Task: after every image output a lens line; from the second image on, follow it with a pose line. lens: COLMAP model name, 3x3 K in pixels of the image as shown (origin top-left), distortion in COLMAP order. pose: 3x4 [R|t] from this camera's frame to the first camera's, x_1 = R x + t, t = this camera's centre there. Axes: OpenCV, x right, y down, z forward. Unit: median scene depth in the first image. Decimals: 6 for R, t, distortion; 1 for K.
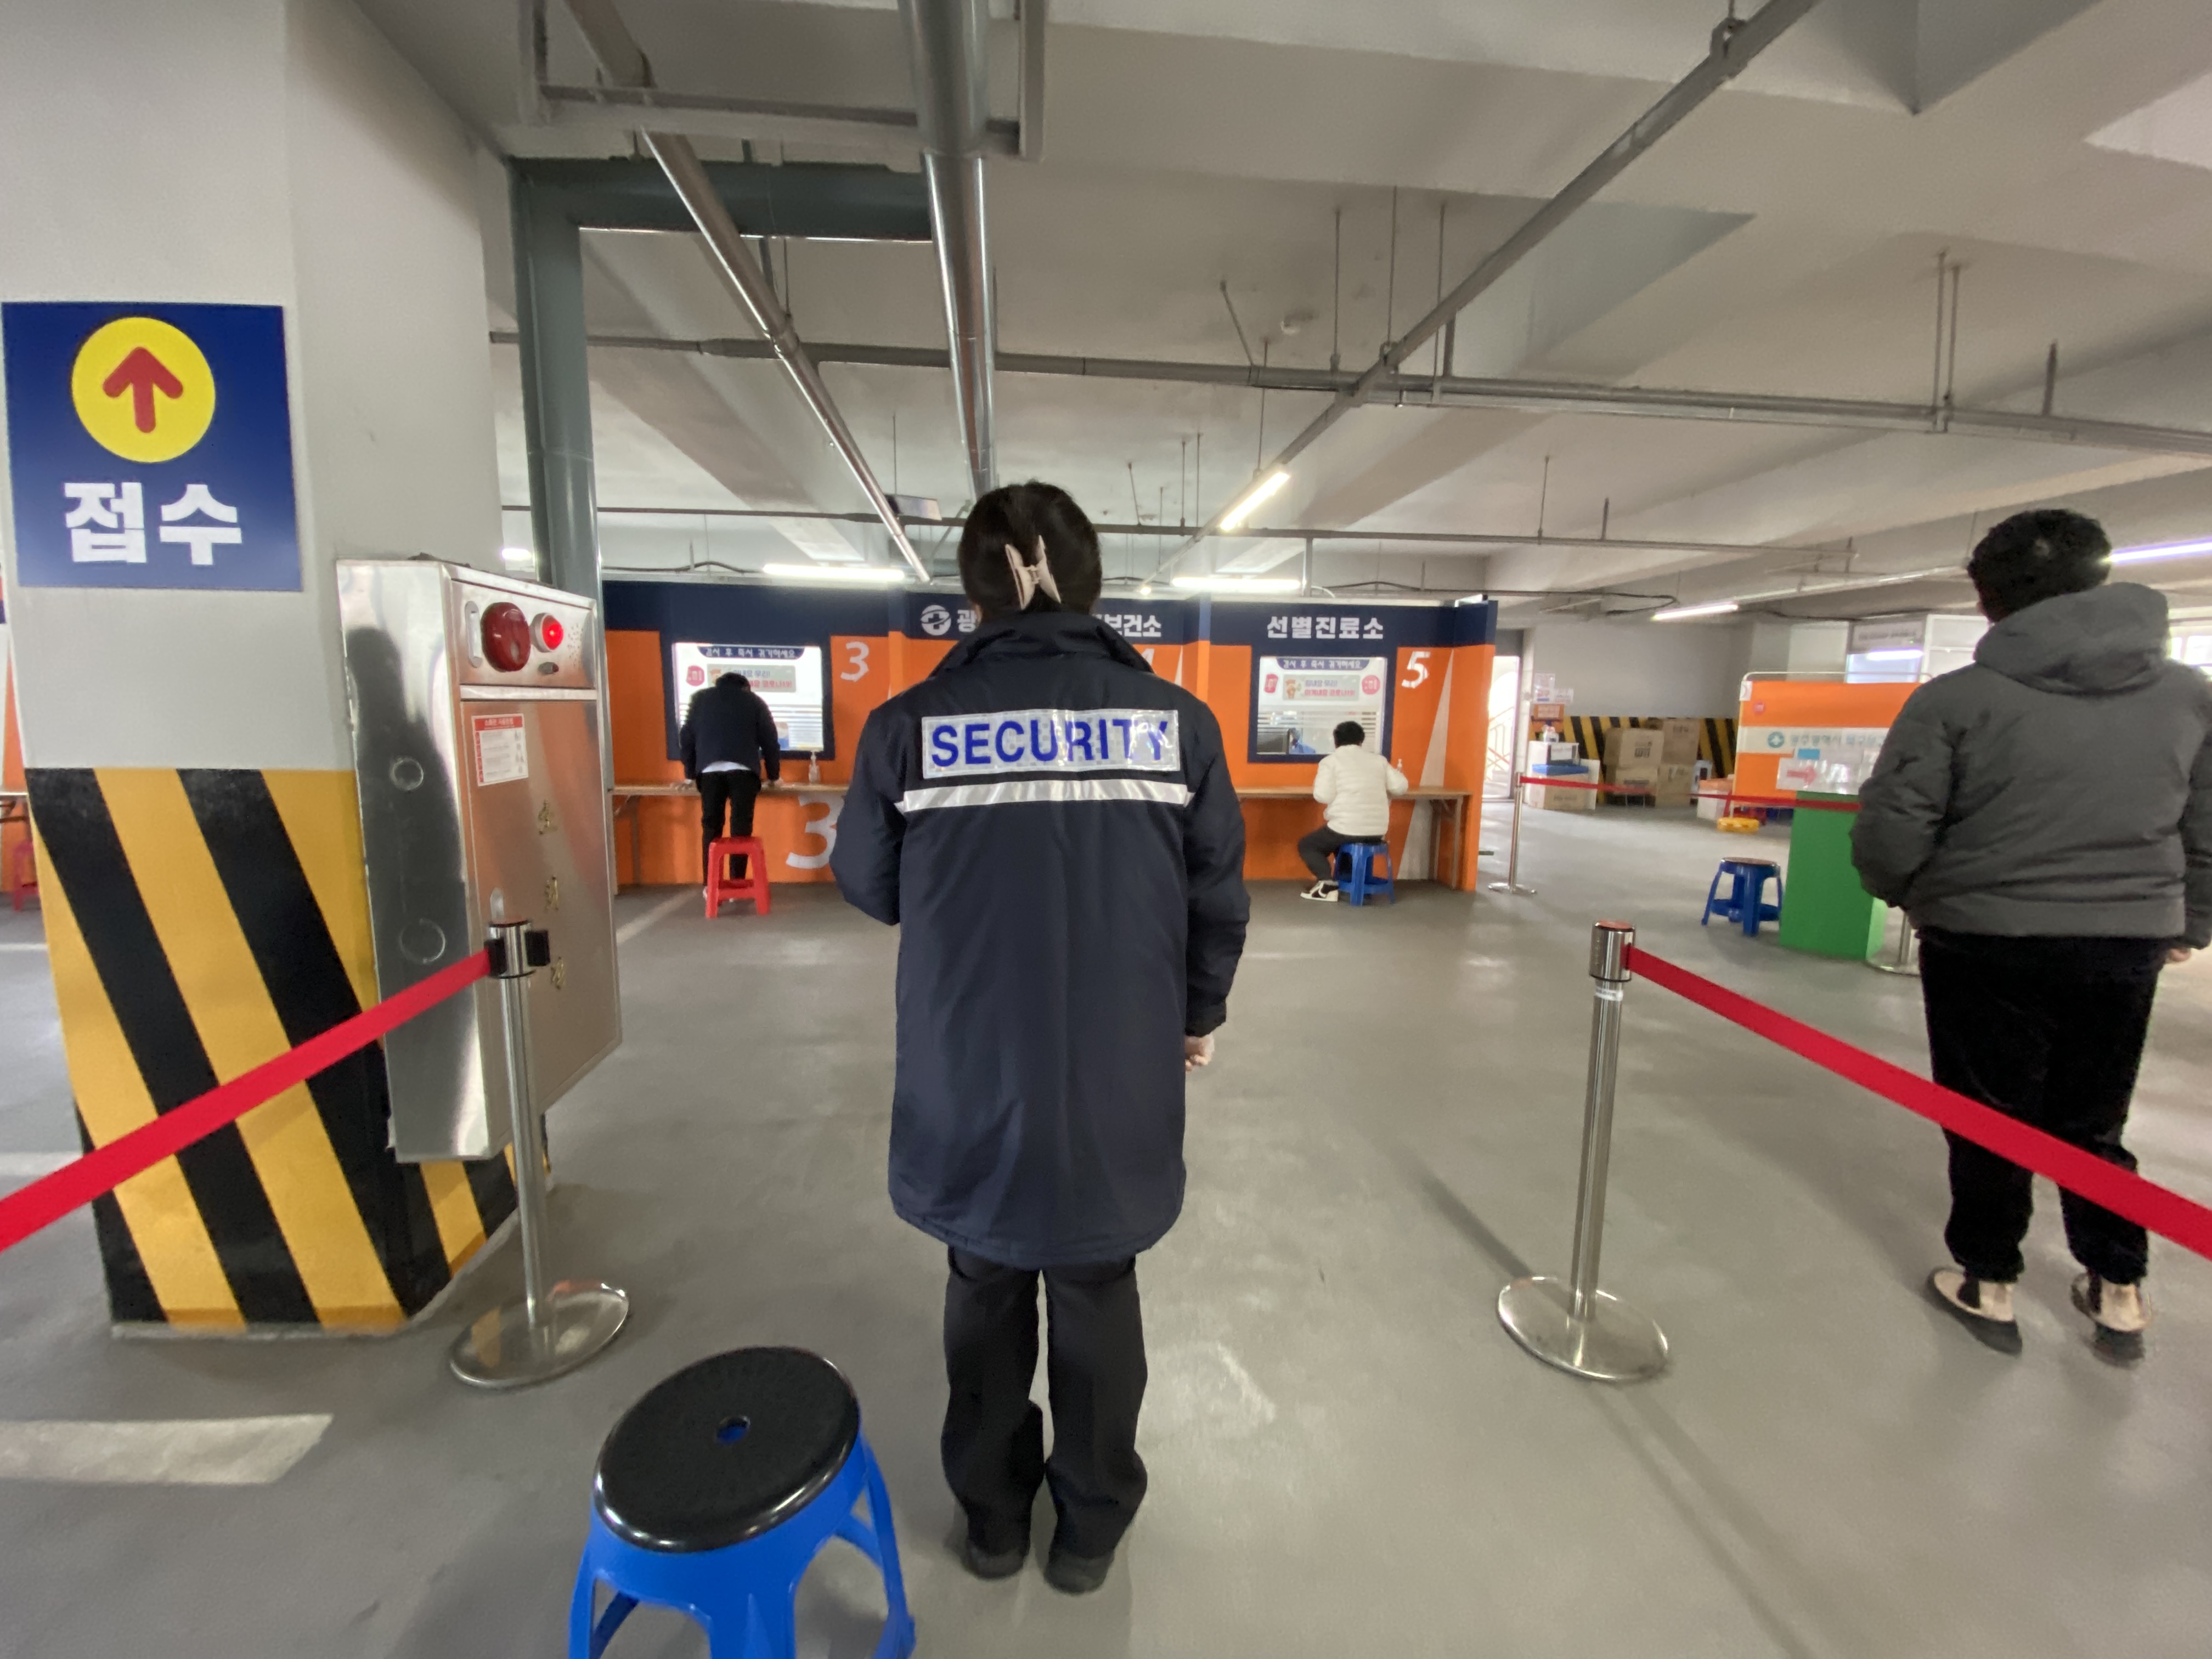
lens RADIAL K [[893.0, 0, 1103.0], [0, 893.0, 823.2], [0, 0, 1]] dist [-0.000393, -0.000075]
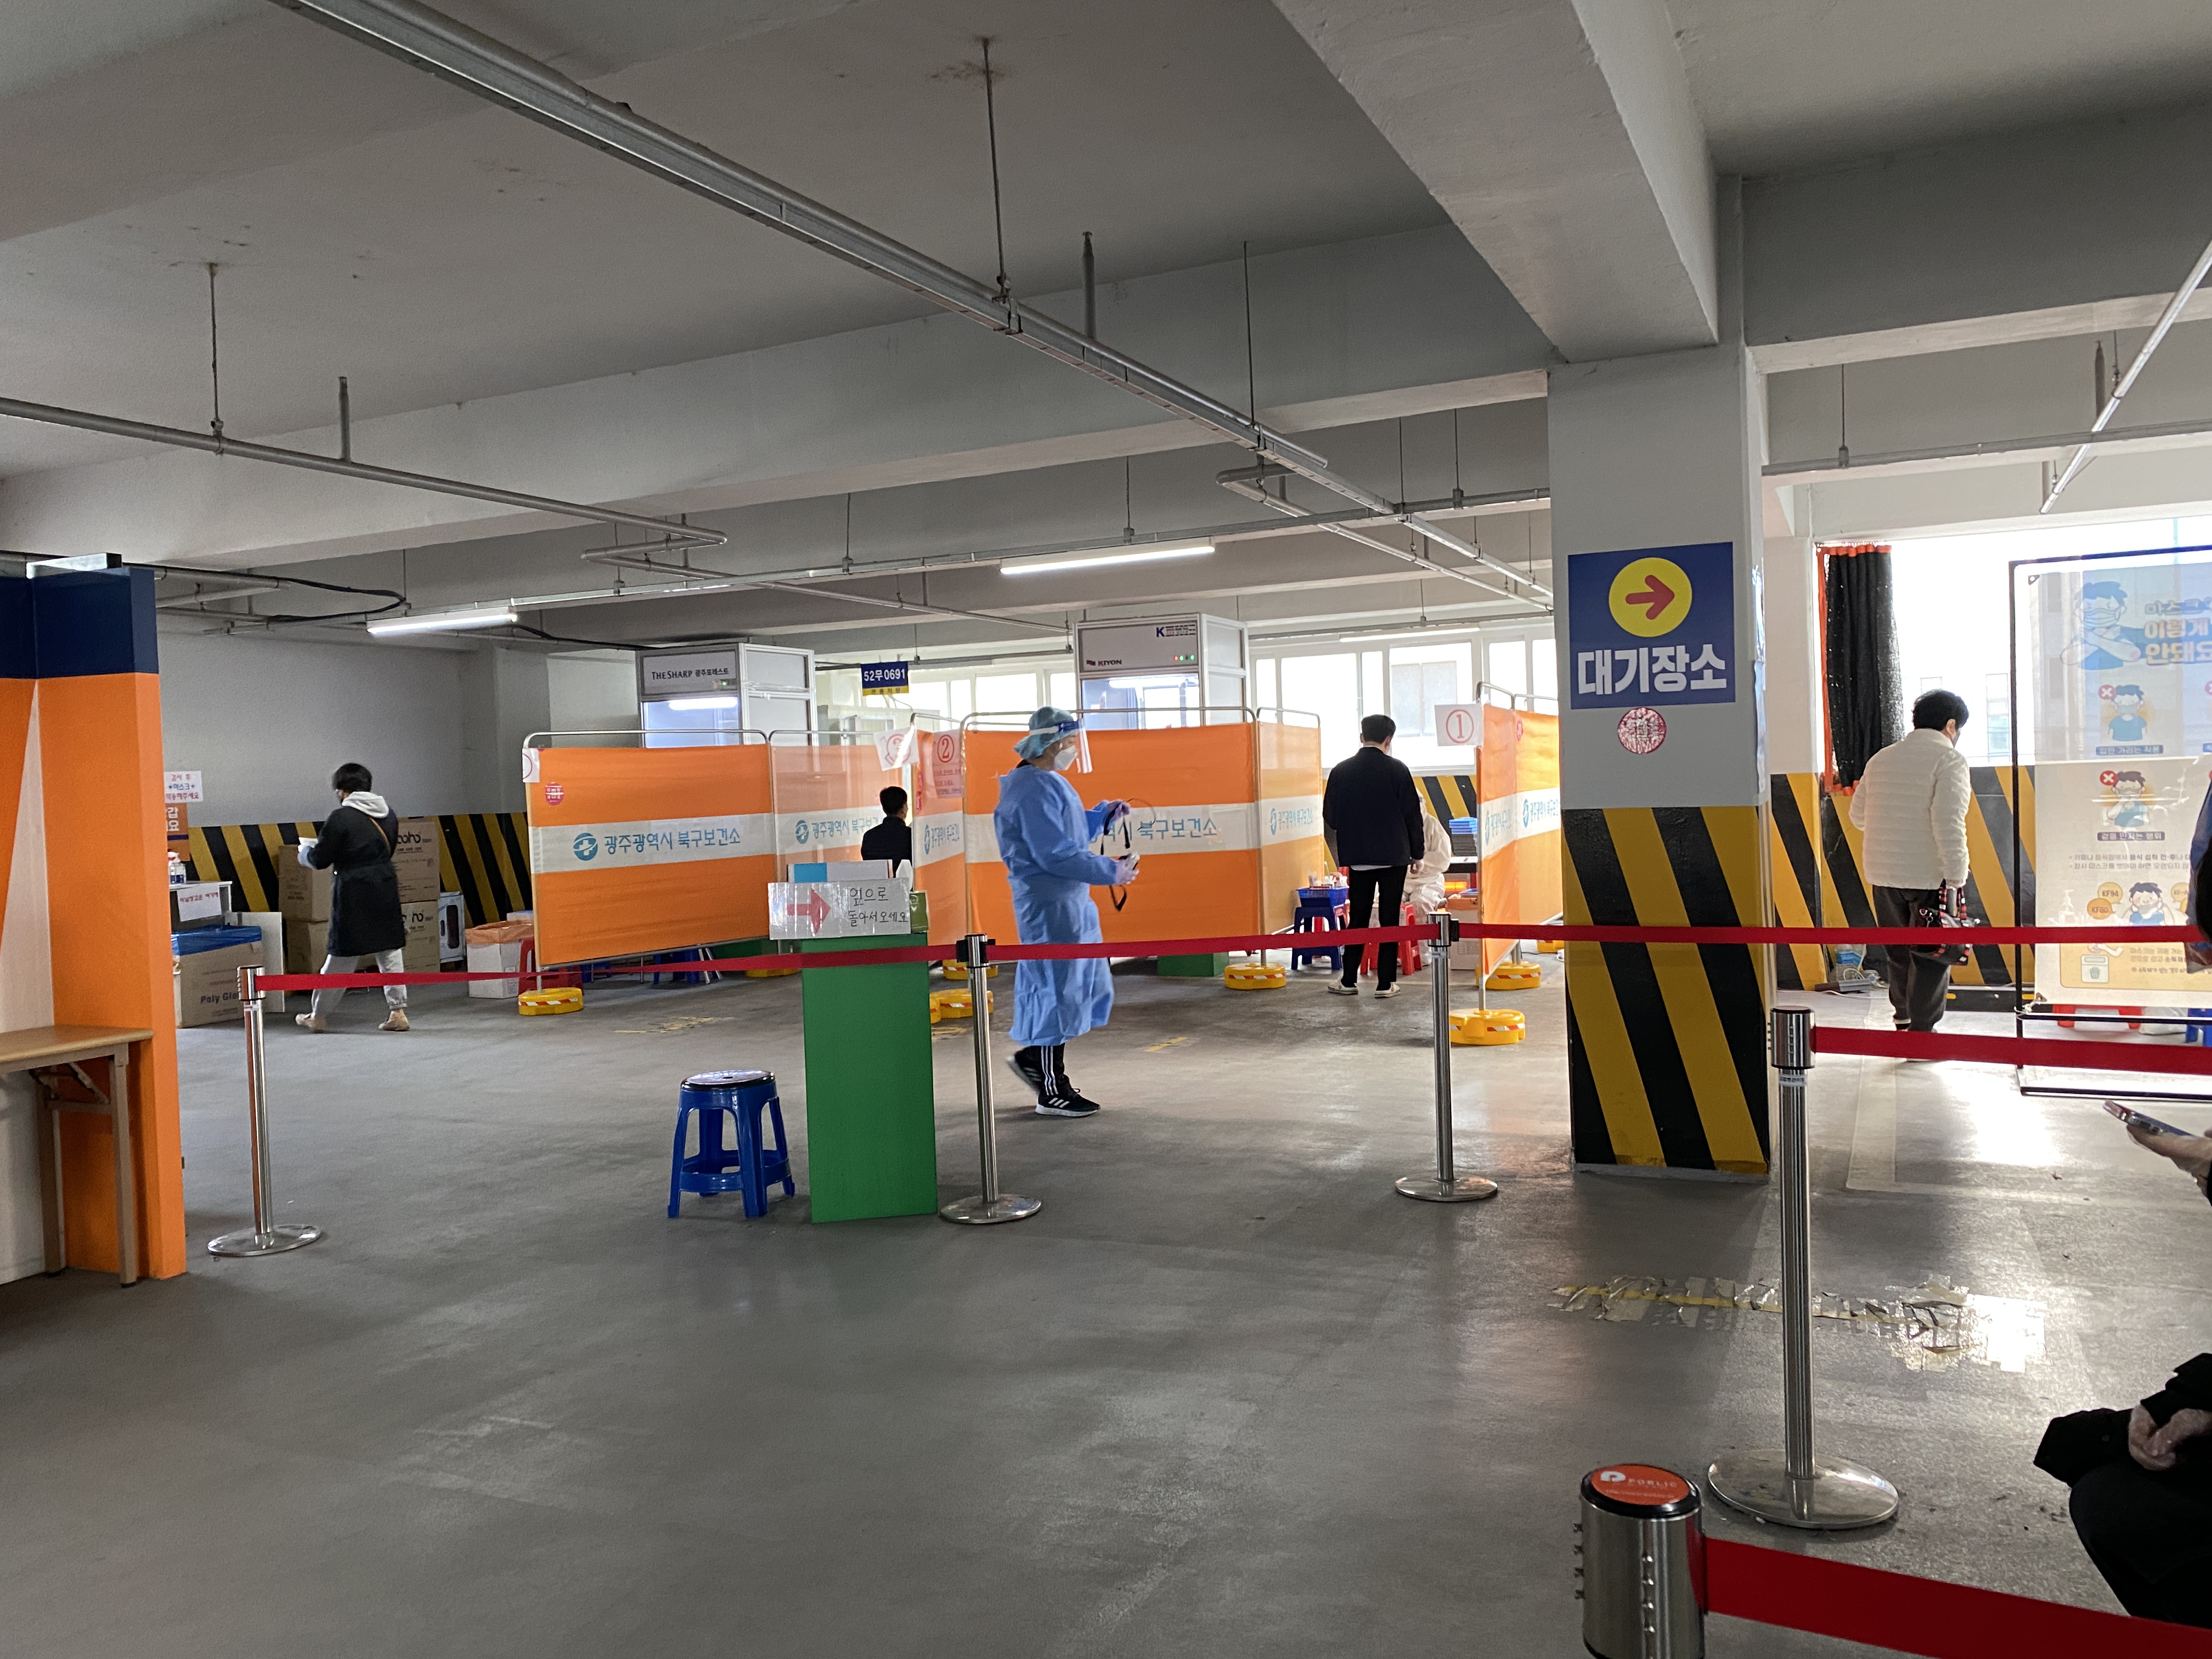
lens RADIAL K [[1676.8, 0, 1107.4], [0, 1676.8, 823.0], [0, 0, 1]] dist [-0.002470, -0.002505]
pose [[0.509310, -0.058595, 0.858586, -0.008007], [0.158385, 0.987019, -0.026594, -0.025825], [-0.845883, 0.149532, 0.511980, 0.152563]]
